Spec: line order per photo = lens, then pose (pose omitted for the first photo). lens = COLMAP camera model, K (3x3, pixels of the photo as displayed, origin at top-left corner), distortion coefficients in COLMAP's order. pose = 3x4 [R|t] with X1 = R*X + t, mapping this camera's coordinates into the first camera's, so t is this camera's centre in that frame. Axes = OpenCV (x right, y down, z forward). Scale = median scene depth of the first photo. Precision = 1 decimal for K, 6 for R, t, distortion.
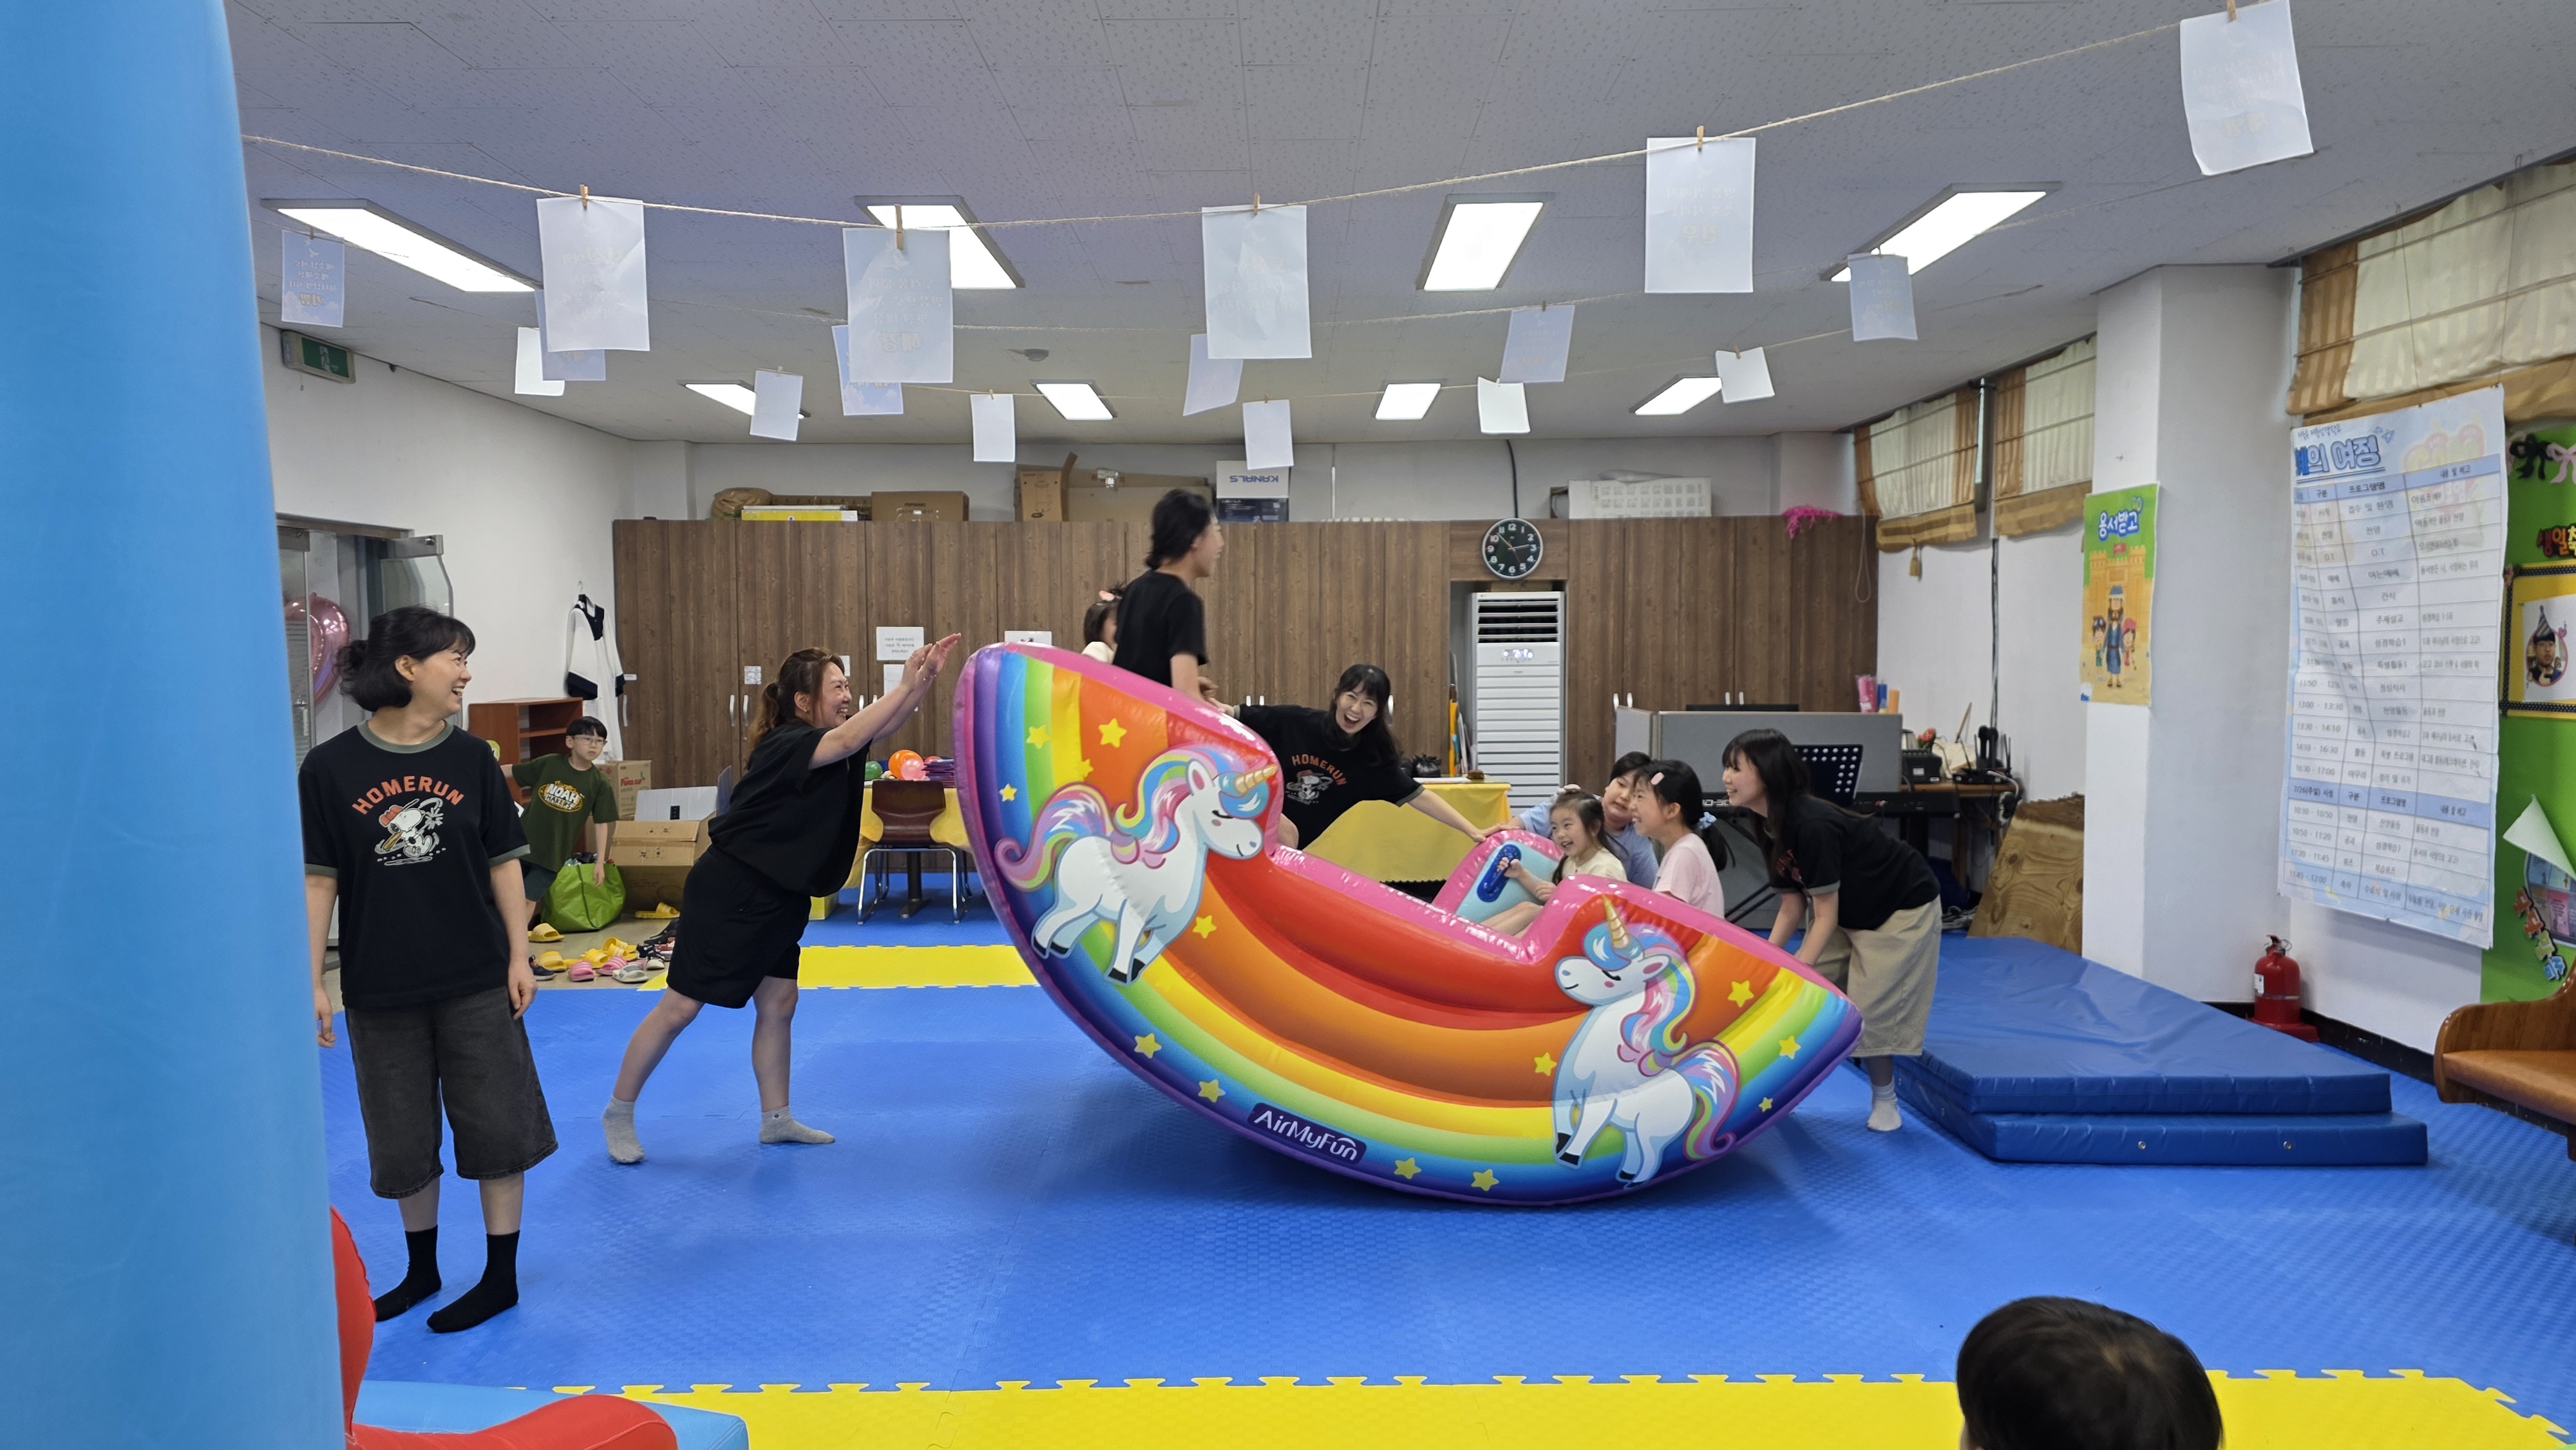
lens RADIAL K [[1758.4, 0, 1288.0], [0, 1758.4, 725.0], [0, 0, 1]] dist [0.062265, -0.066838]
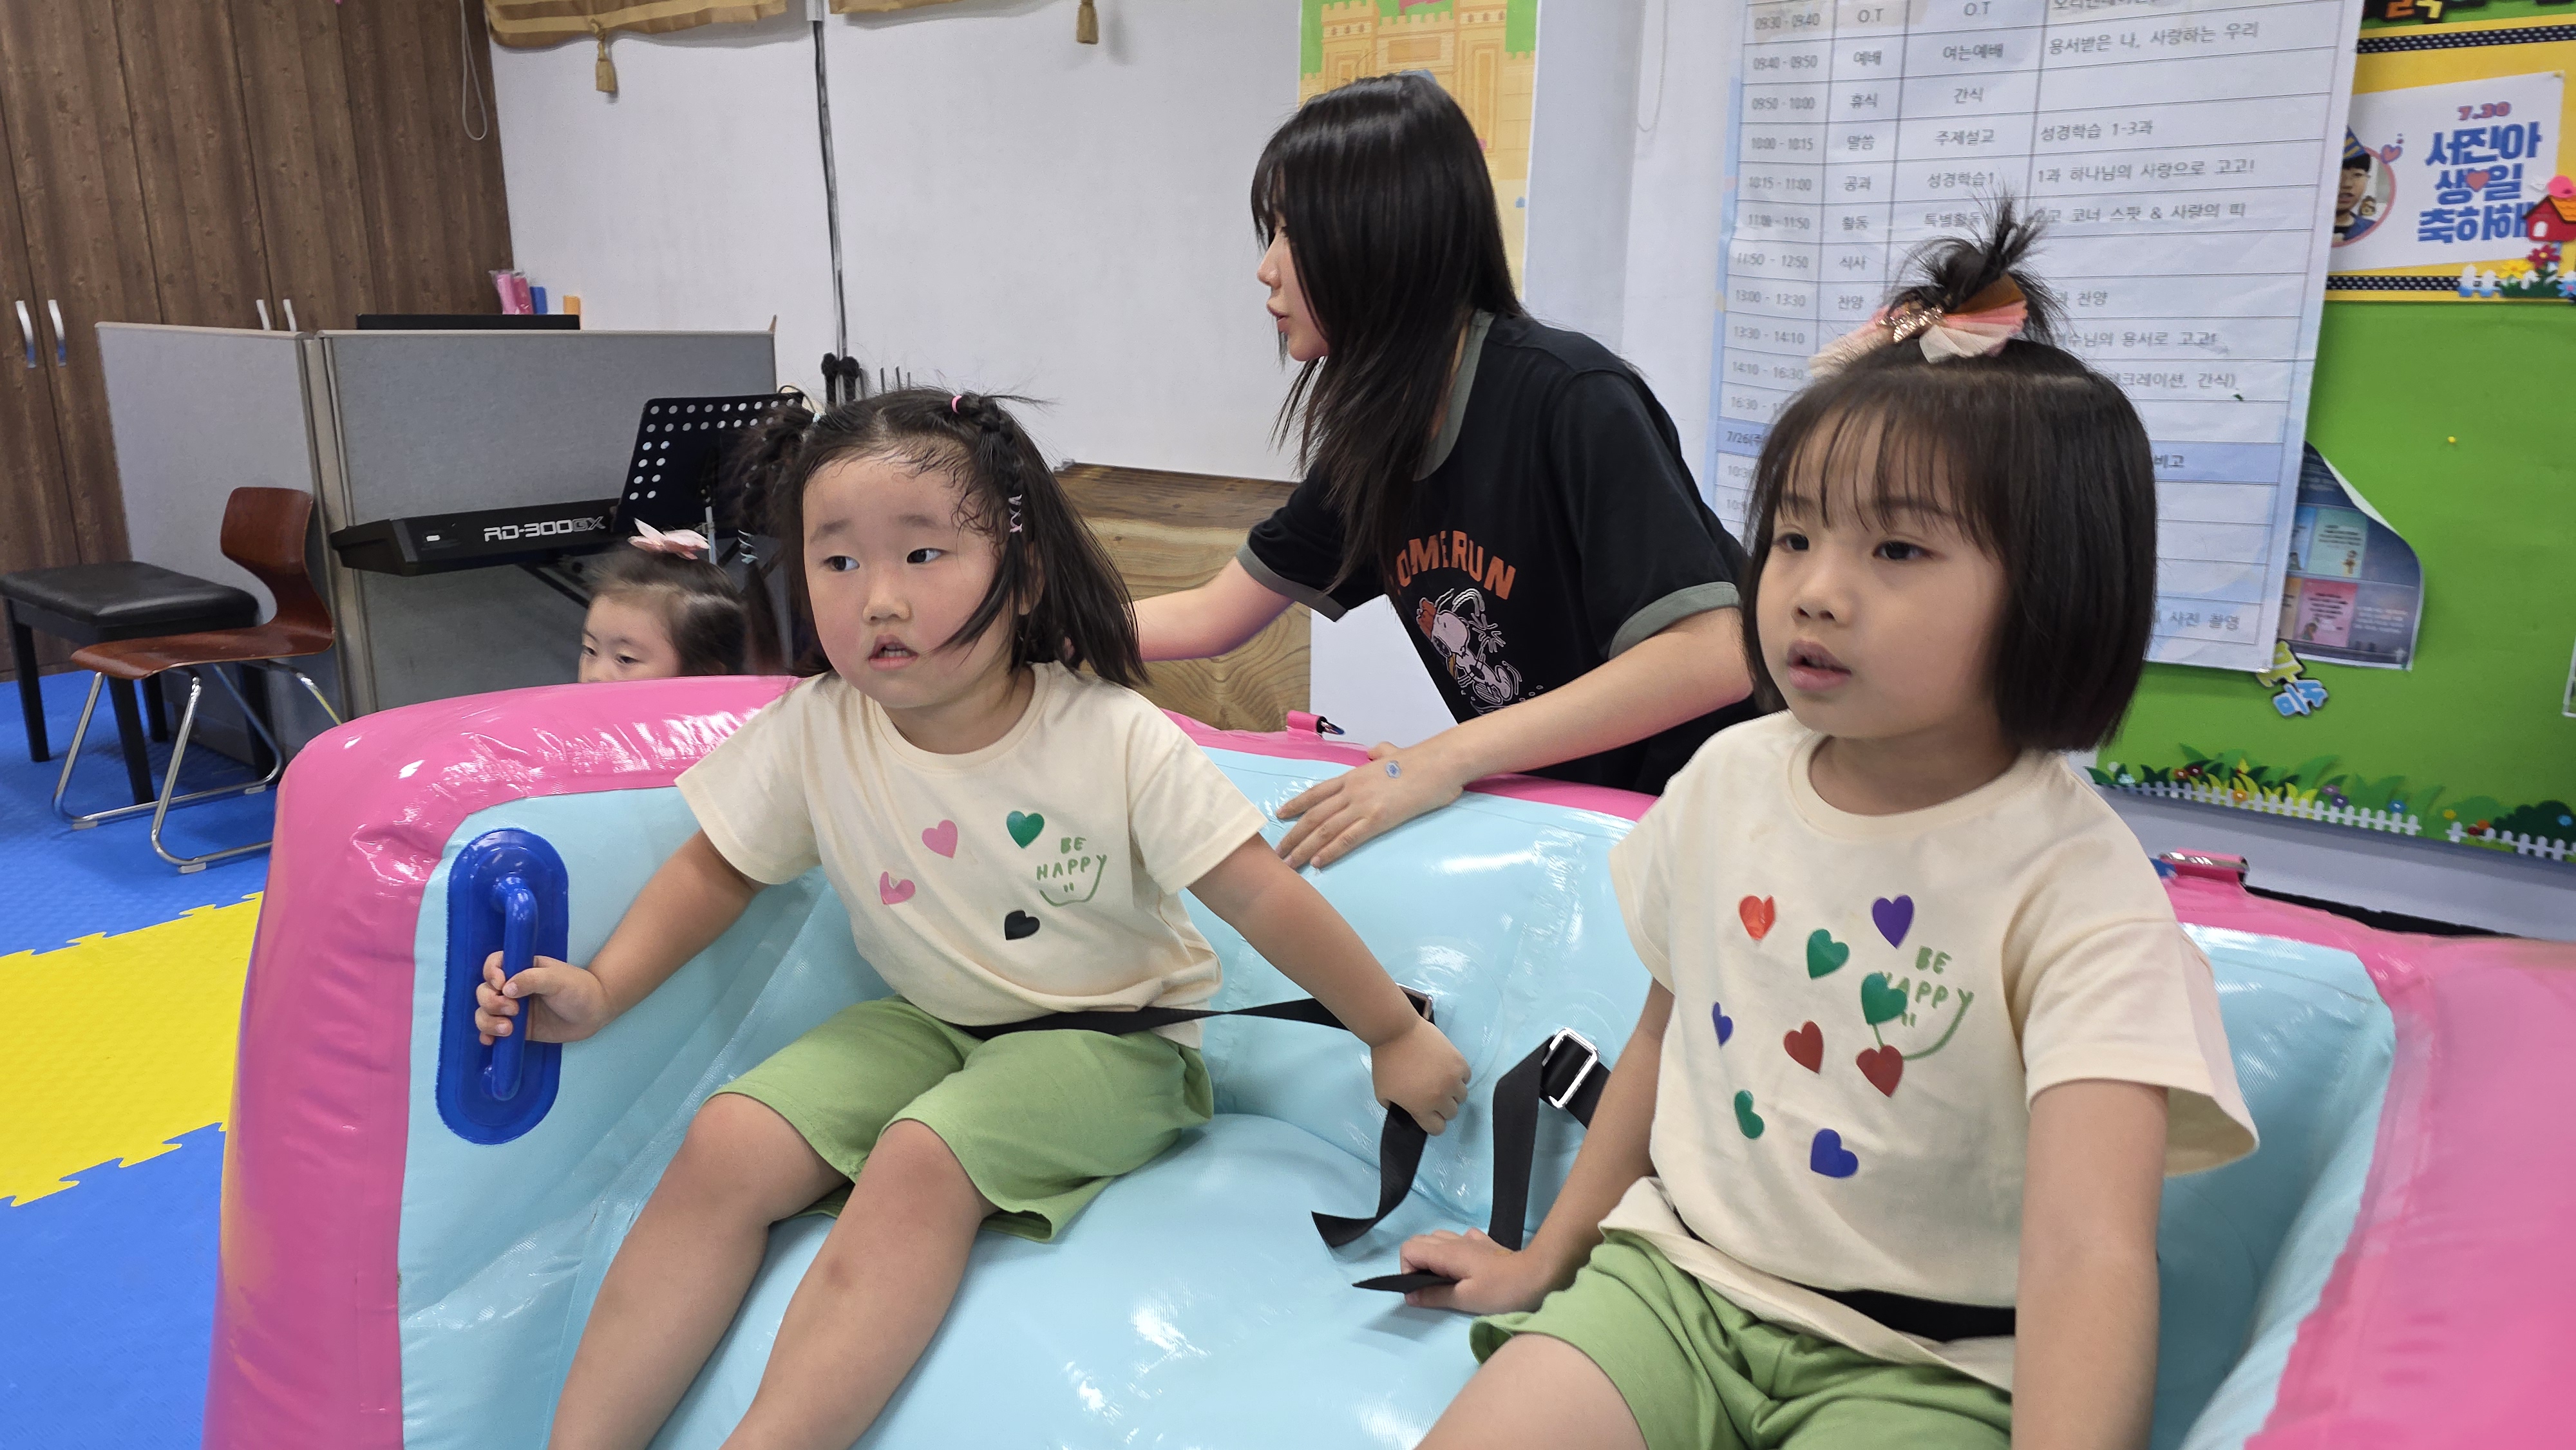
lens RADIAL K [[1758.4, 0, 1288.0], [0, 1758.4, 725.0], [0, 0, 1]] dist [0.062265, -0.066838]
pose [[0.602013, -0.181904, 0.777490, 0.000237], [0.022882, 0.977236, 0.210919, 0.000225], [-0.798158, -0.109185, 0.592471, 0.436832]]
